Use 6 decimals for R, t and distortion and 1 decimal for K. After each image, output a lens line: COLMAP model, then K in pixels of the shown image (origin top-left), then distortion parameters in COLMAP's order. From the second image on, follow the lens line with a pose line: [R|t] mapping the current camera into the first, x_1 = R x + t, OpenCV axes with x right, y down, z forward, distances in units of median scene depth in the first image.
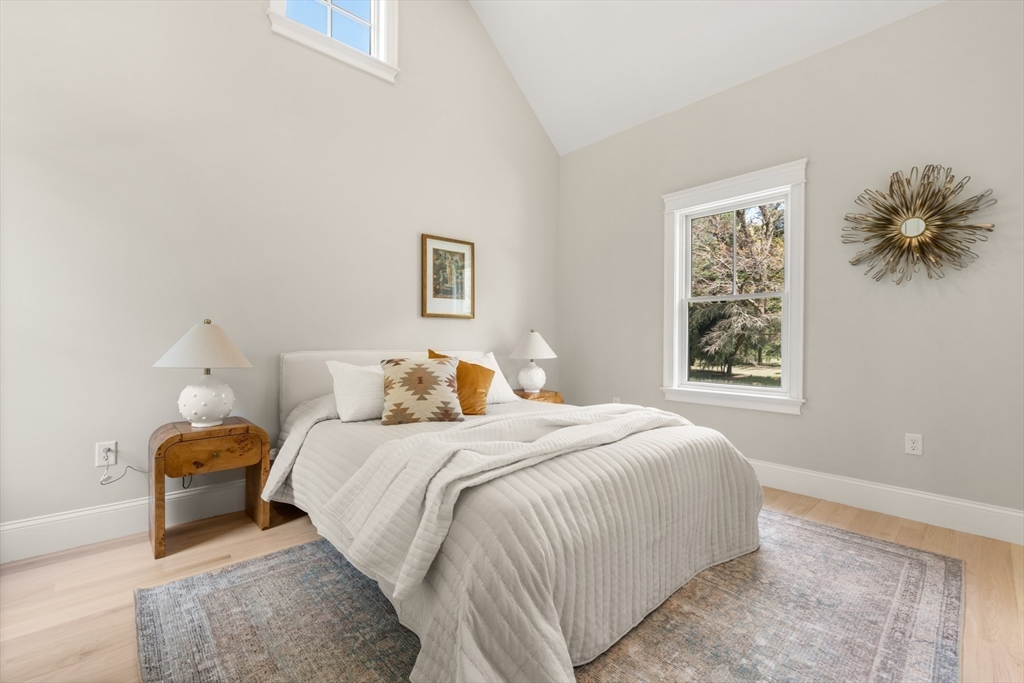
lens RADIAL K [[430.5, 0, 515.3], [0, 430.5, 340.5], [0, 0, 1]] dist [0.001093, 0.000076]
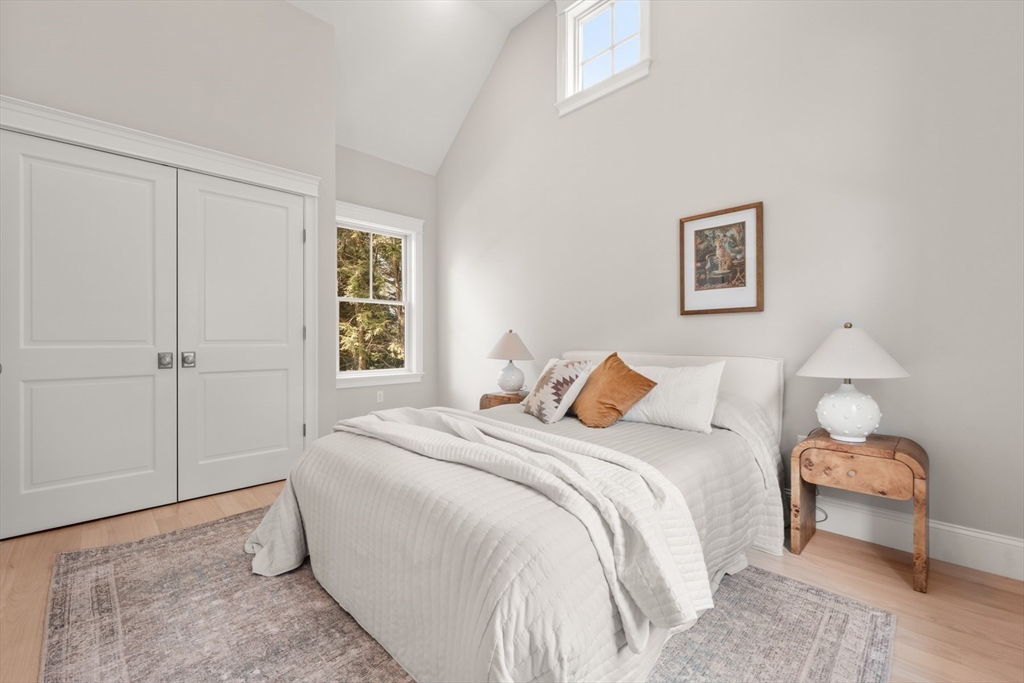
lens RADIAL K [[430.5, 0, 515.3], [0, 430.5, 340.5], [0, 0, 1]] dist [0.001093, 0.000076]
pose [[0.038408, -0.002369, -0.999259, 0.613657], [-0.000786, 0.999997, -0.002401, -0.002622], [0.999262, 0.000878, 0.038406, 0.619675]]
